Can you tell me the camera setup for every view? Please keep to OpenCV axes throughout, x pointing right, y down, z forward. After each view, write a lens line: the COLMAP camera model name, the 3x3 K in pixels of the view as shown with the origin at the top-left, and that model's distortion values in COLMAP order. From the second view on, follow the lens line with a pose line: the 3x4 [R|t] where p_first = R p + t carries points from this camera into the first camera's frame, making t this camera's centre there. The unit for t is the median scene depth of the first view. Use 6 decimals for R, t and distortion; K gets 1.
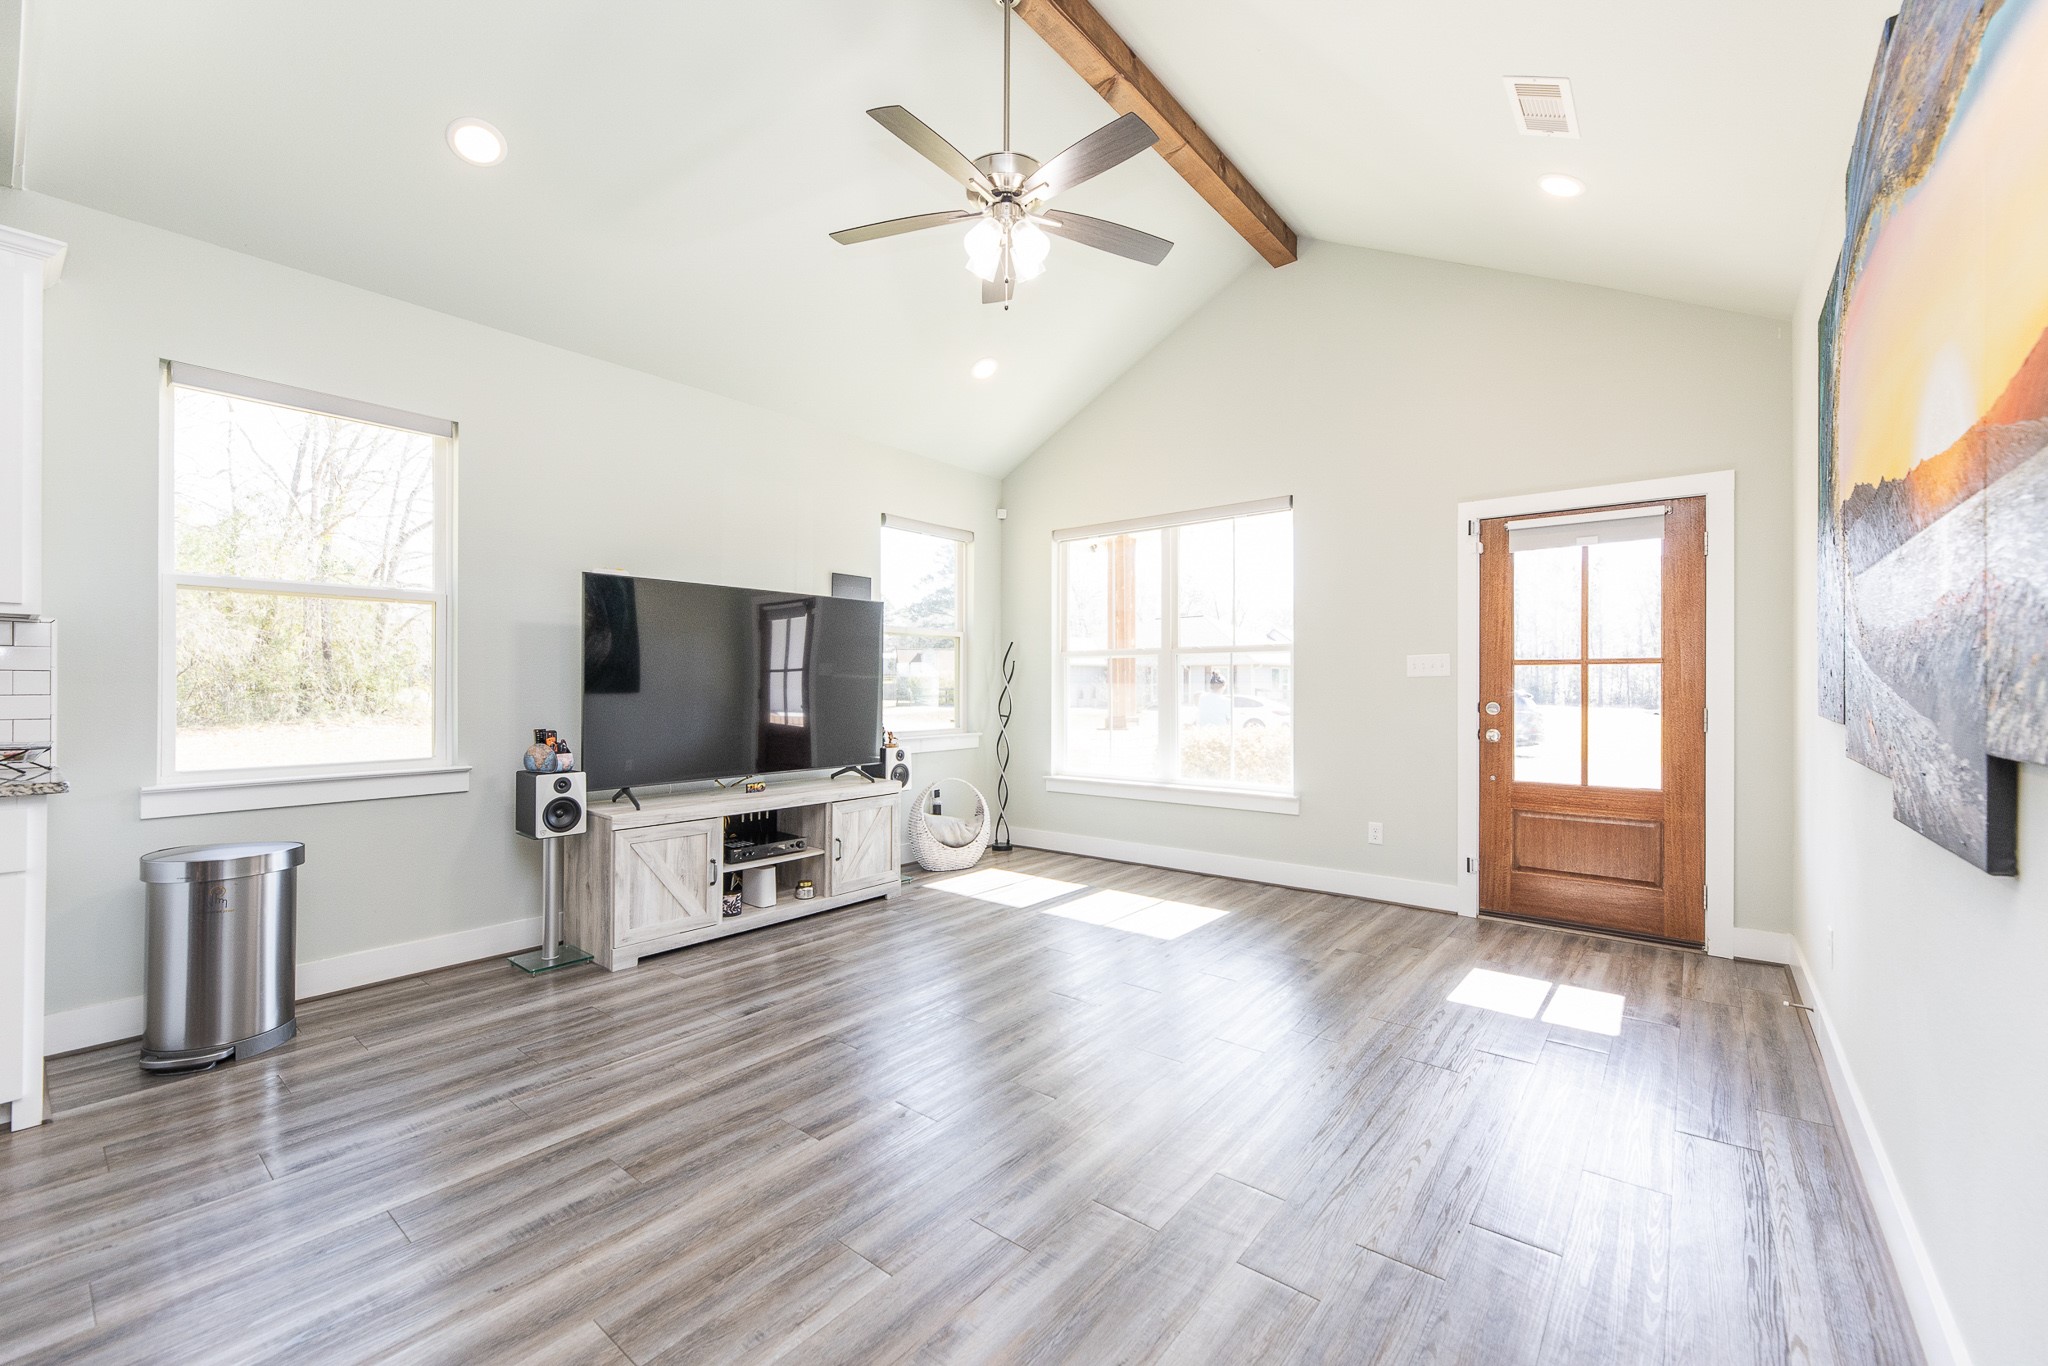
lens RADIAL K [[822.7, 0, 1036.8], [0, 822.7, 684.3], [0, 0, 1]] dist [-0.003781, 0.000251]
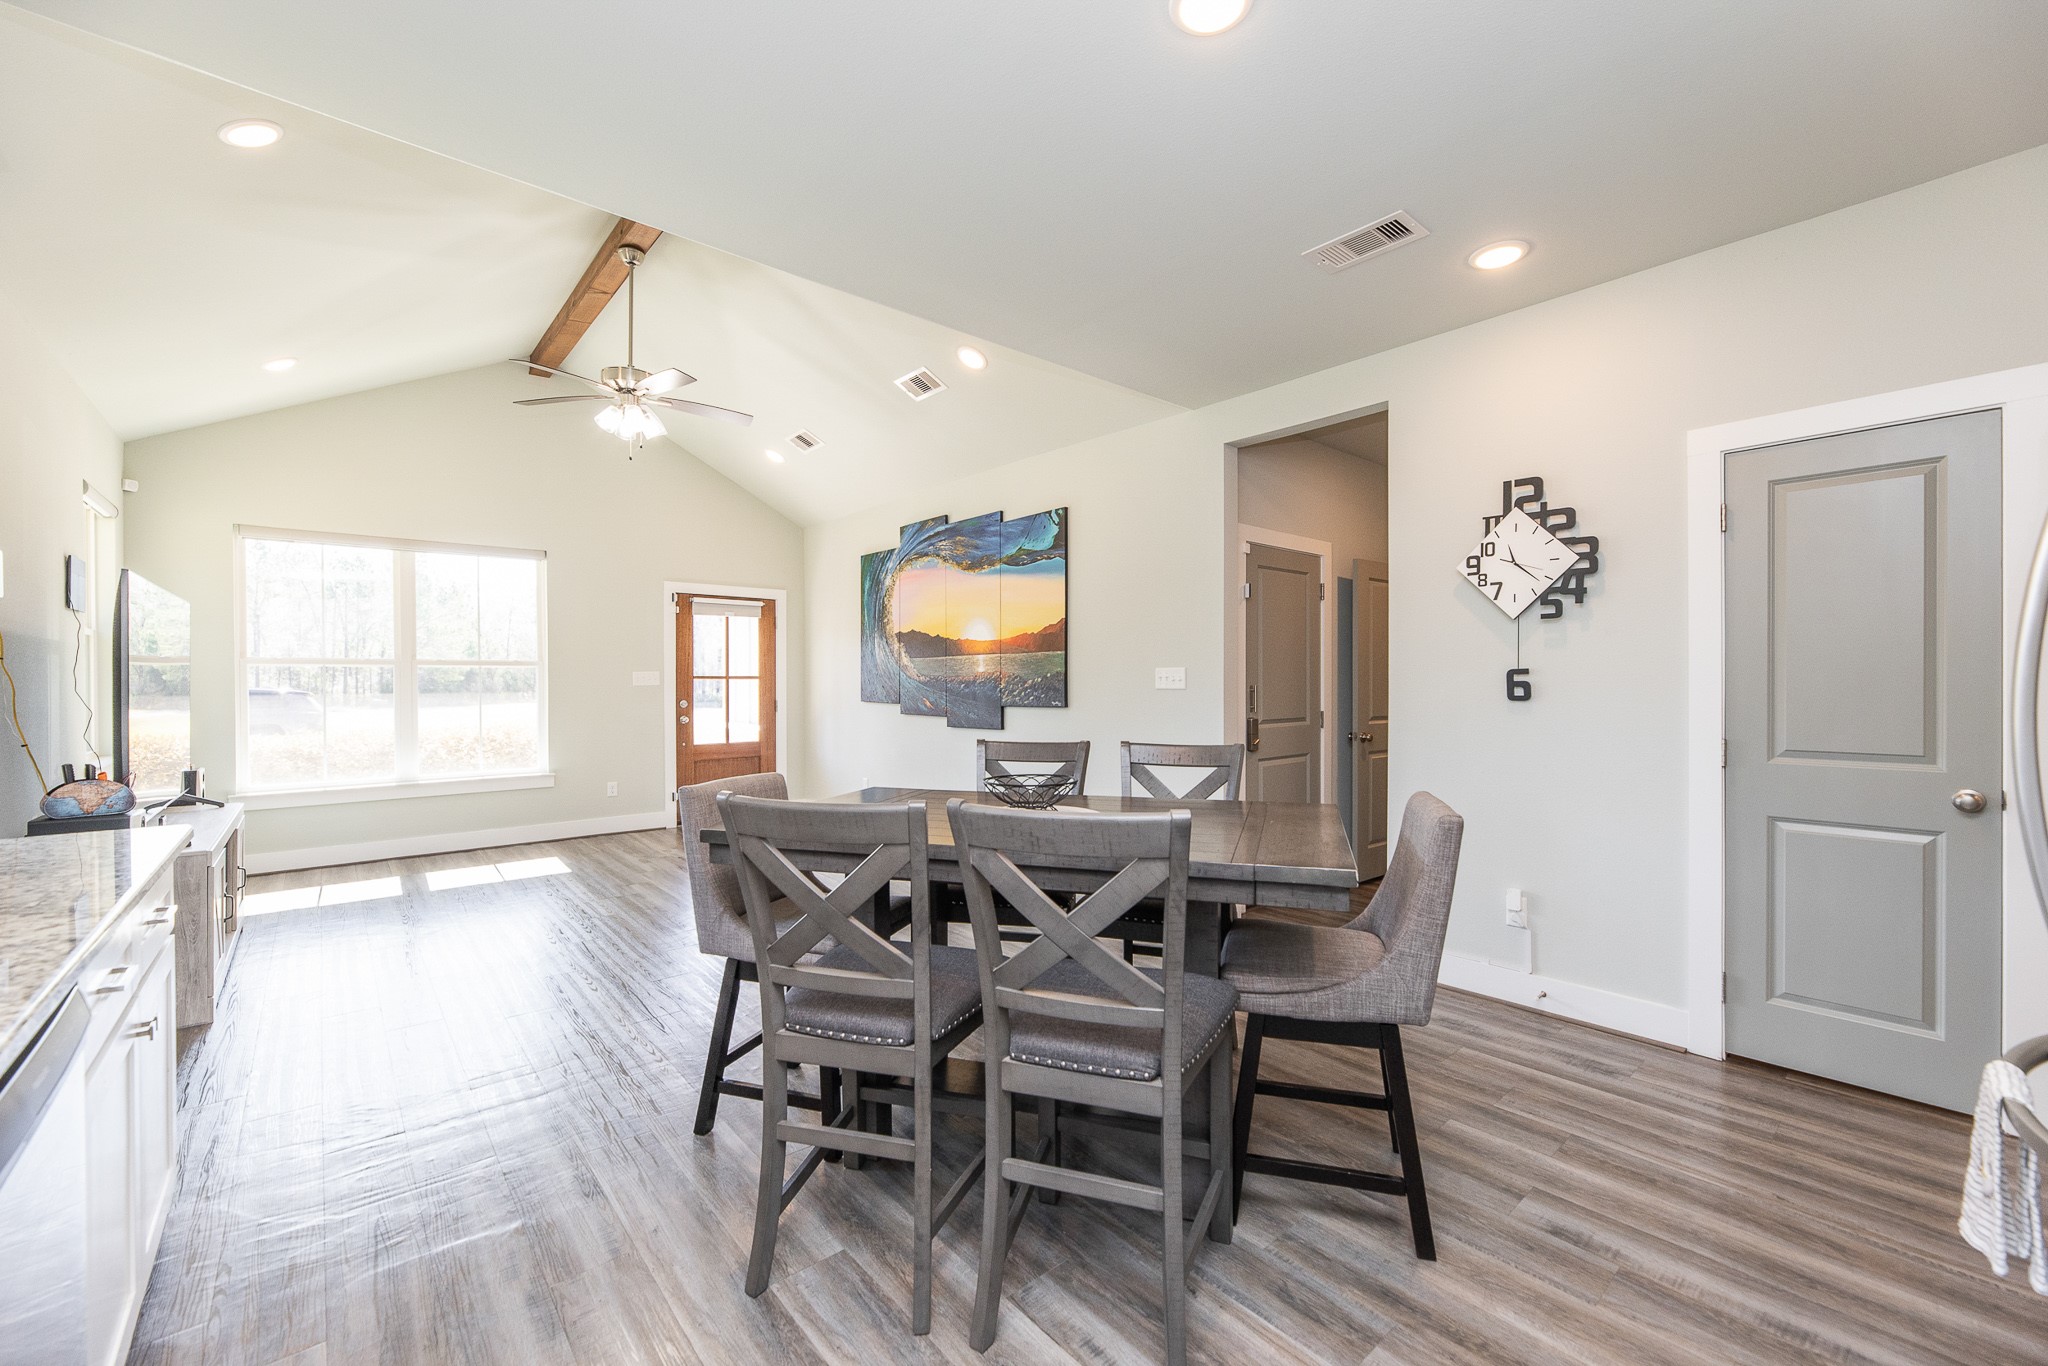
lens RADIAL K [[822.7, 0, 1043.7], [0, 822.7, 694.4], [0, 0, 1]] dist [-0.003781, 0.000251]
pose [[0.176034, -0.019182, 0.984197, -1.027376], [-0.000569, 0.999808, 0.019588, -0.025110], [-0.984384, -0.004008, 0.175989, -0.048122]]
